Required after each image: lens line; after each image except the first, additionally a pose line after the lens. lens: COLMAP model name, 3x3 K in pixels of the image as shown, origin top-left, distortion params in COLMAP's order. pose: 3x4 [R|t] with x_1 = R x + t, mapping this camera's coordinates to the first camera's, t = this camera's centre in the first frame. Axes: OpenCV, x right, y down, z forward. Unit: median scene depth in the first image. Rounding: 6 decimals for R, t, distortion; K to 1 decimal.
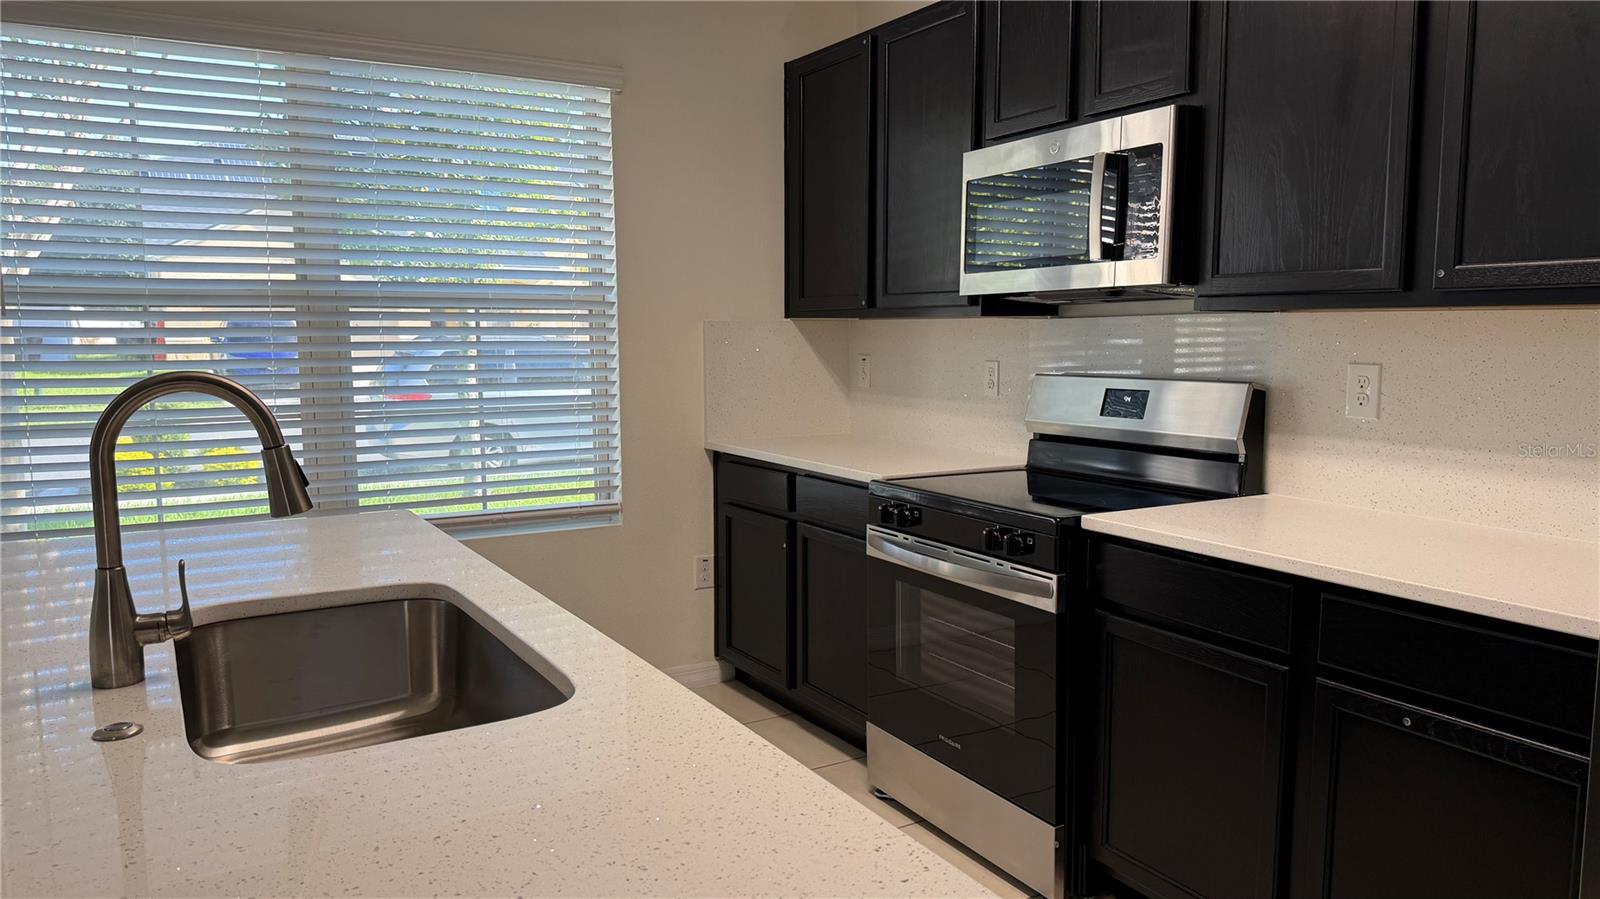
lens RADIAL K [[1093.8, 0, 804.9], [0, 1093.8, 471.3], [0, 0, 1]] dist [0.129283, -0.215830]
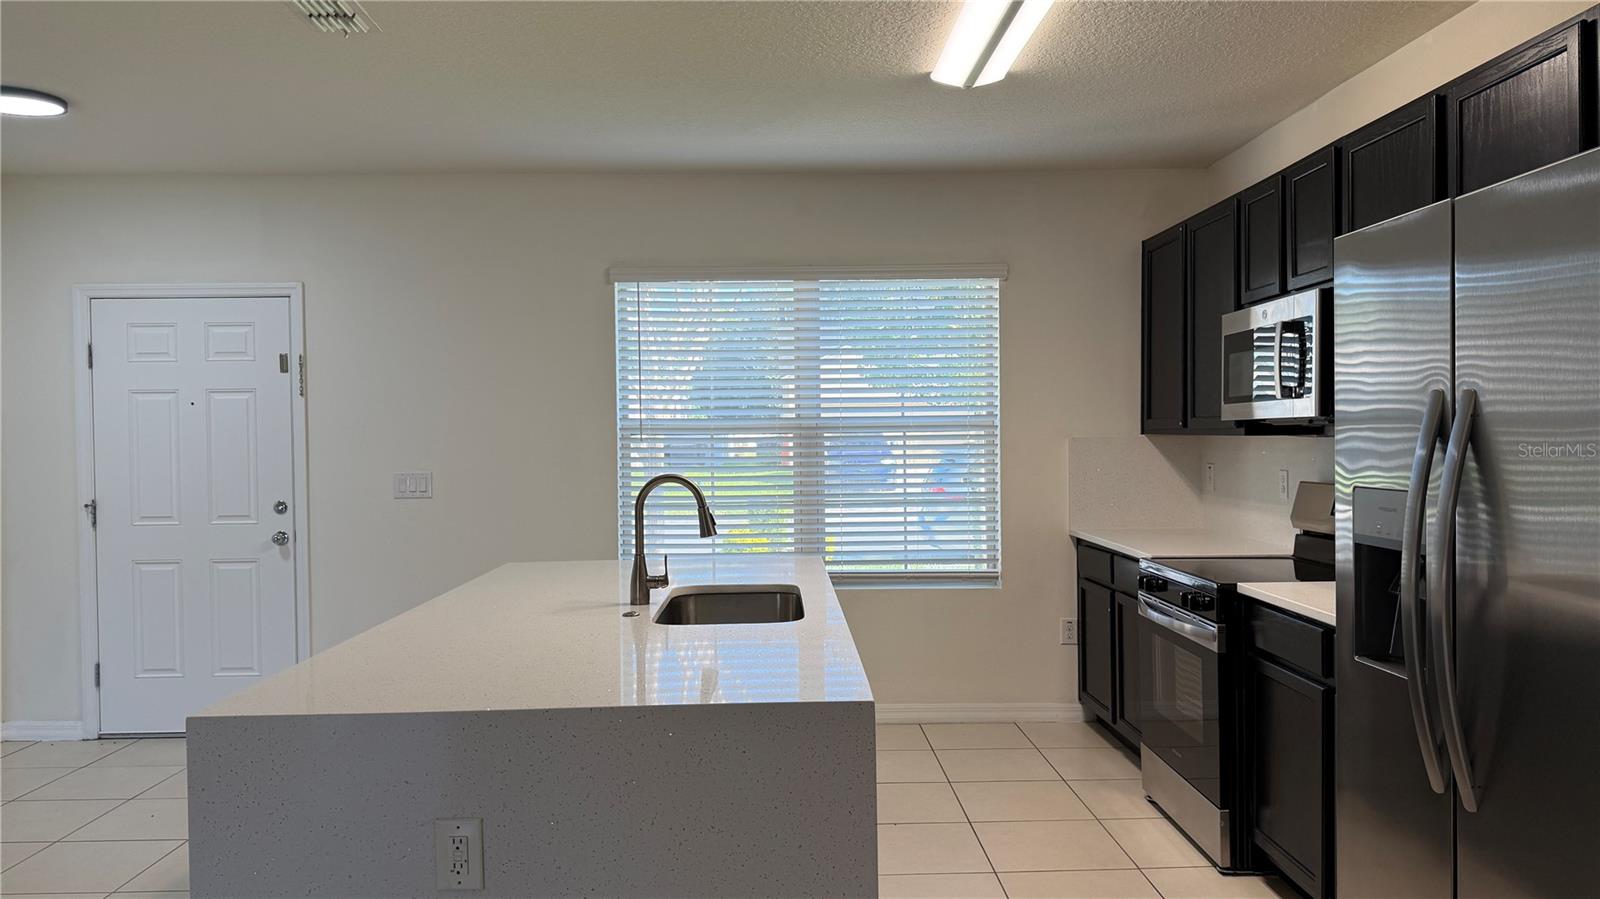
lens RADIAL K [[1093.8, 0, 804.9], [0, 1093.8, 471.3], [0, 0, 1]] dist [0.129283, -0.215830]
pose [[0.869499, 0.009799, -0.493838, 0.340043], [-0.055070, 0.995493, -0.077209, 0.027496], [0.490855, 0.094329, 0.866120, -0.357253]]
